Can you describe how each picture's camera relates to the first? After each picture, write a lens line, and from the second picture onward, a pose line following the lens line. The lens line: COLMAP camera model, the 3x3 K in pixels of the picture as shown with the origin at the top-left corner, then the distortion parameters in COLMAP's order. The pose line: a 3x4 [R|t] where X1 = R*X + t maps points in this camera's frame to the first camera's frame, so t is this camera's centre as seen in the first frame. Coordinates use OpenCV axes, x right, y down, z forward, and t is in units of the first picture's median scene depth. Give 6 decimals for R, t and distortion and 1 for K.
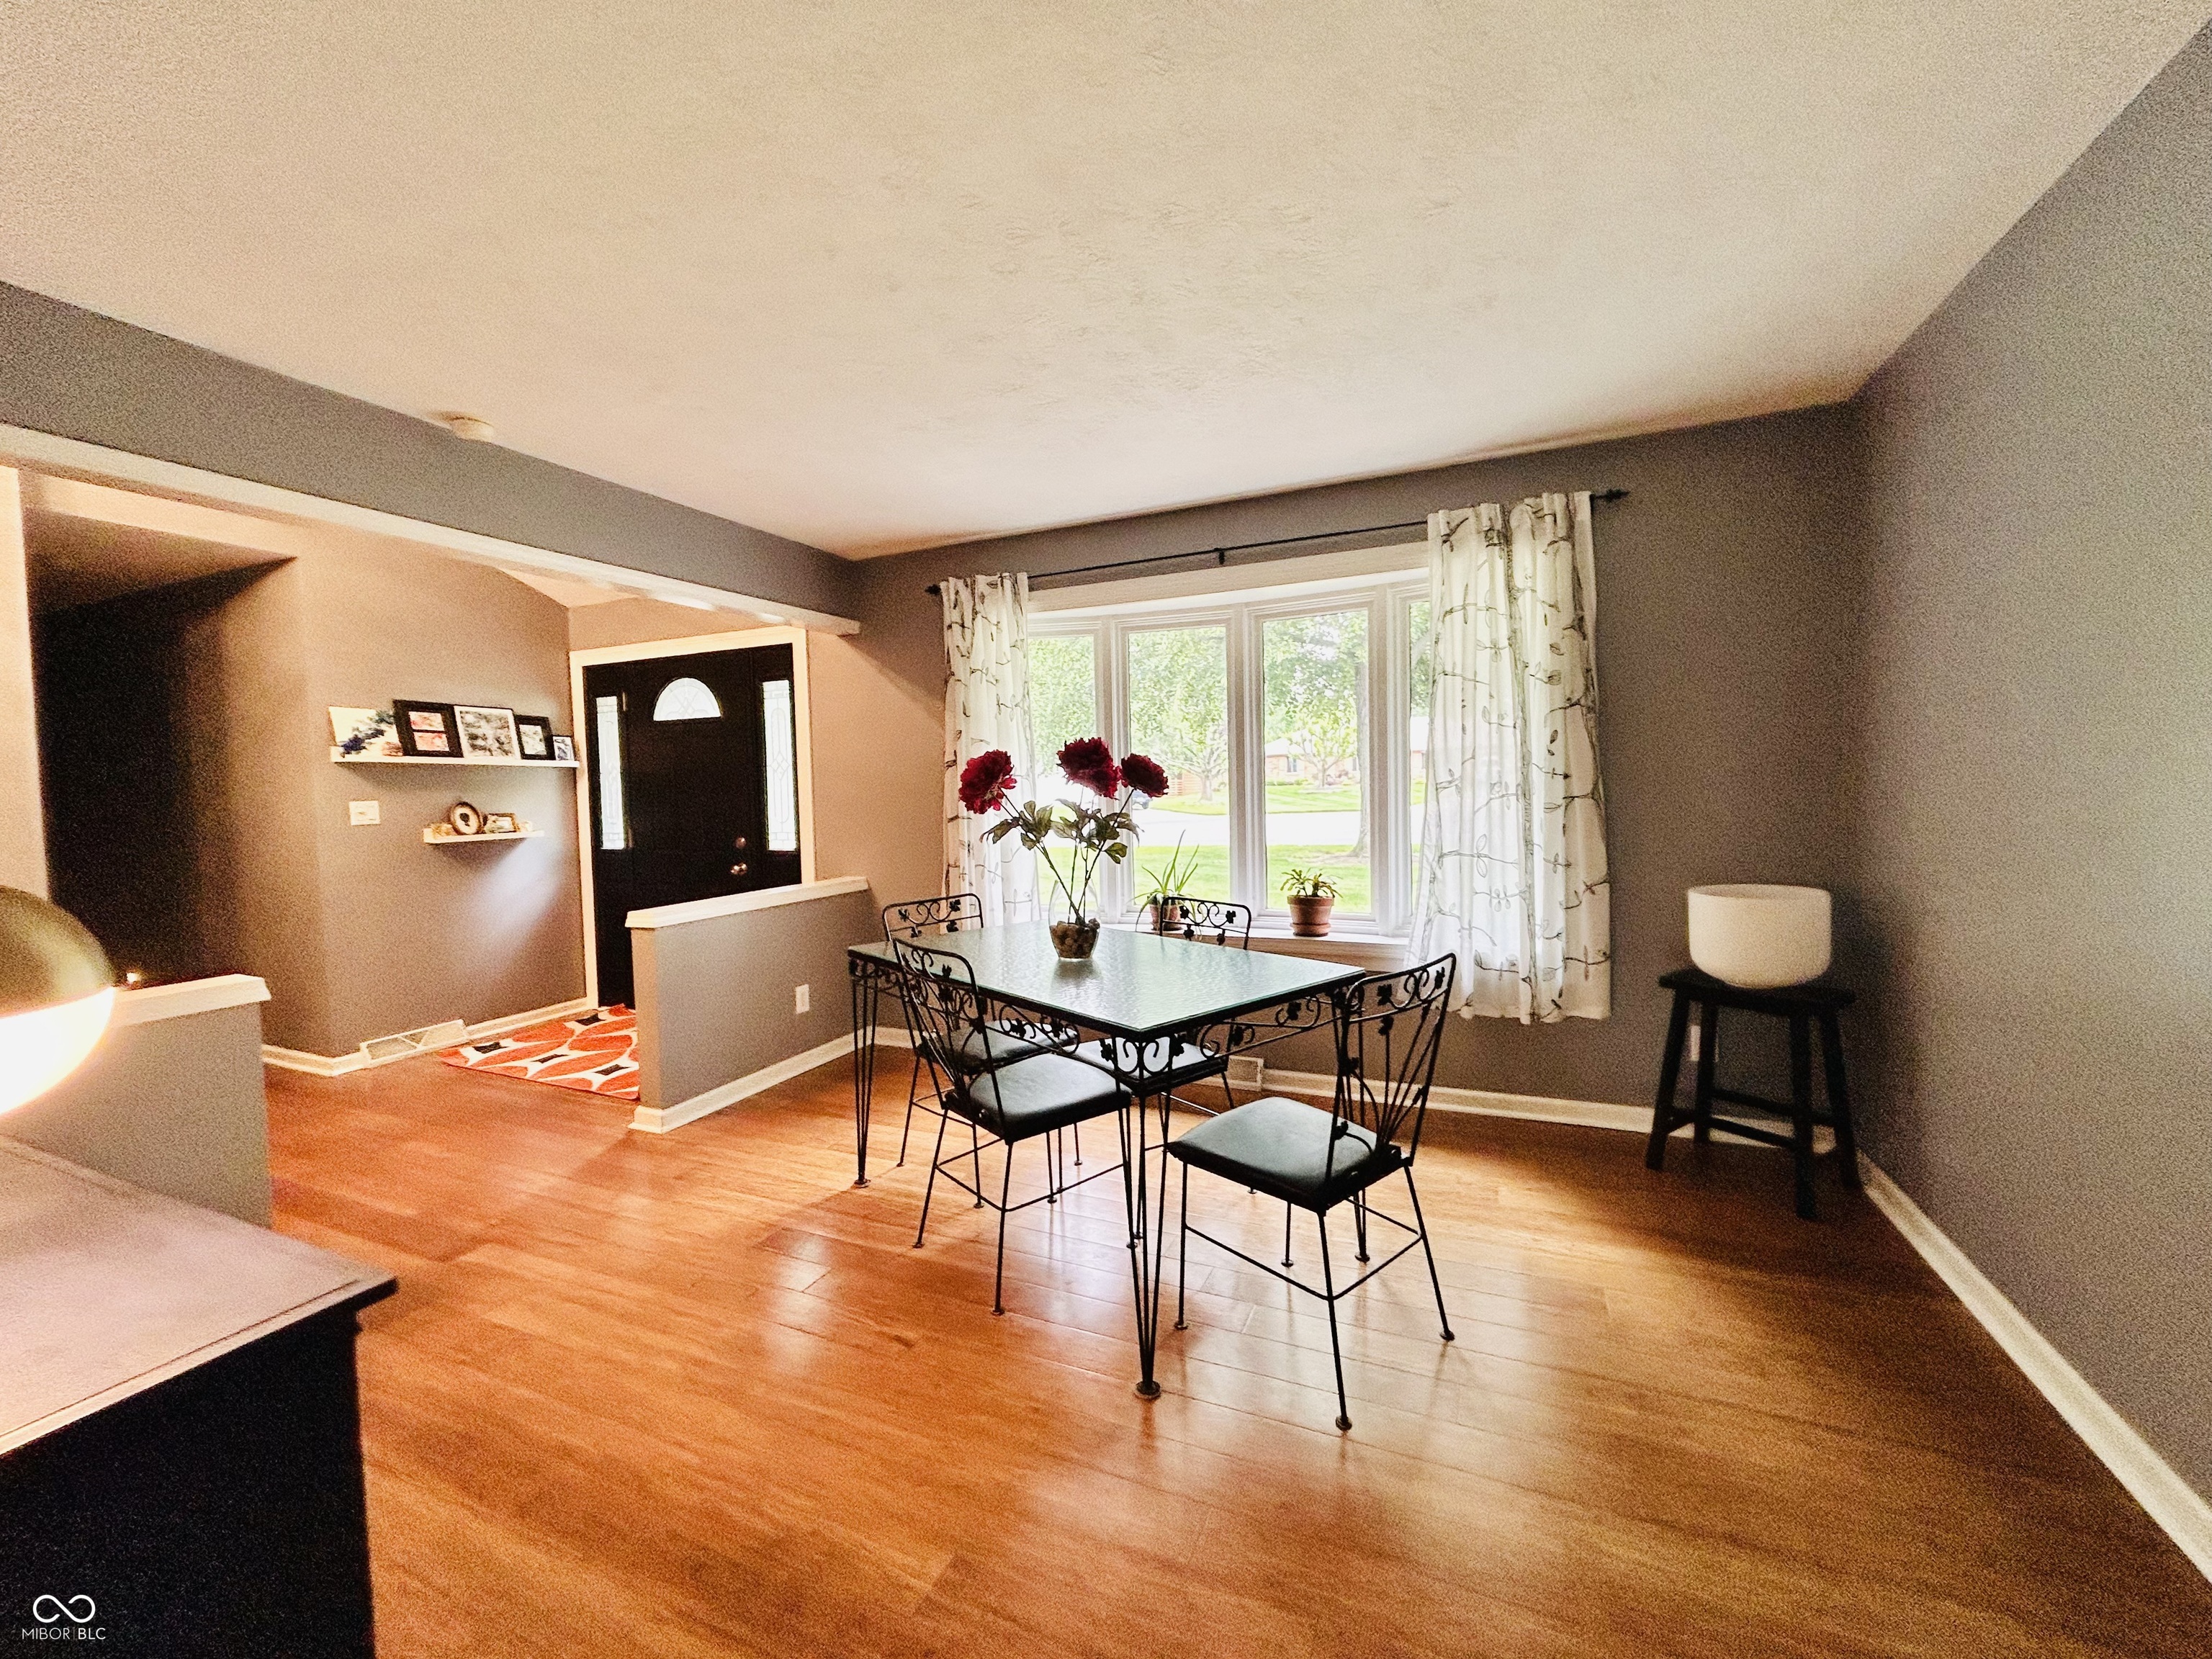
lens RADIAL K [[889.1, 0, 1093.4], [0, 889.1, 826.2], [0, 0, 1]] dist [-0.003768, 0.000283]
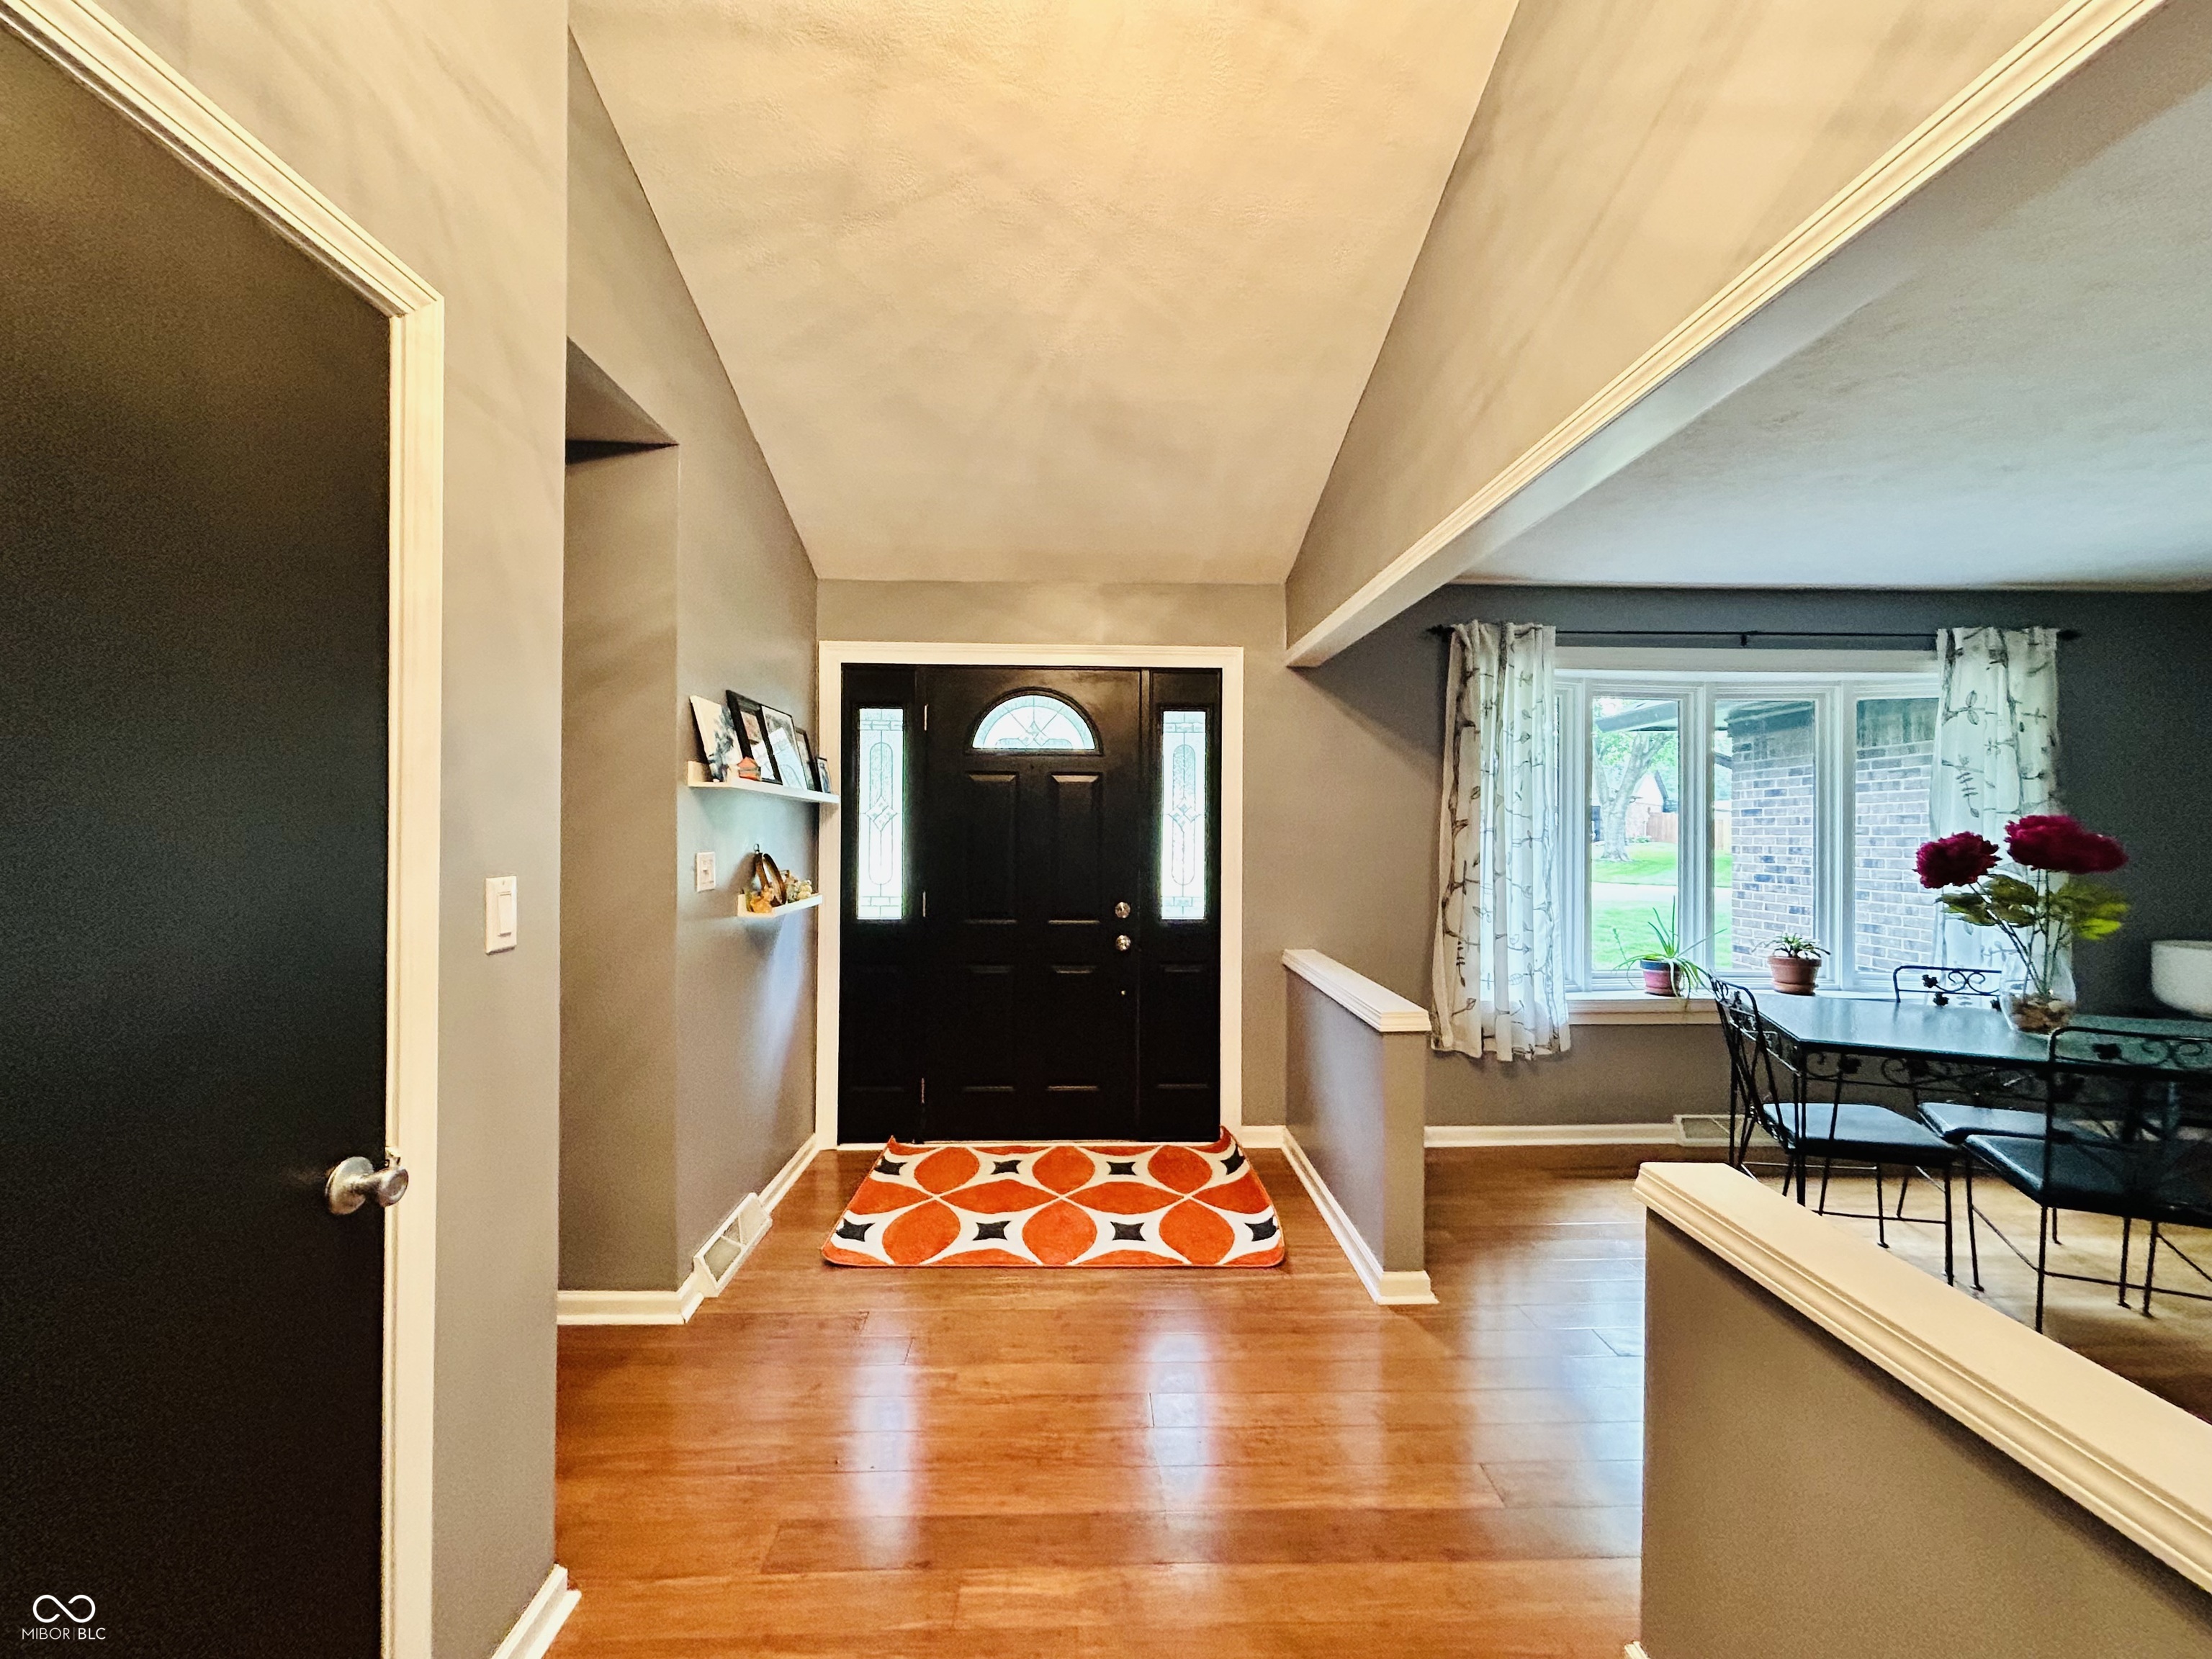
lens RADIAL K [[889.1, 0, 1101.2], [0, 889.1, 830.7], [0, 0, 1]] dist [-0.003768, 0.000283]
pose [[0.901196, 0.027963, 0.432508, -0.873533], [-0.007564, 0.998779, -0.048814, -0.014949], [-0.433345, 0.040720, 0.900308, 0.342030]]
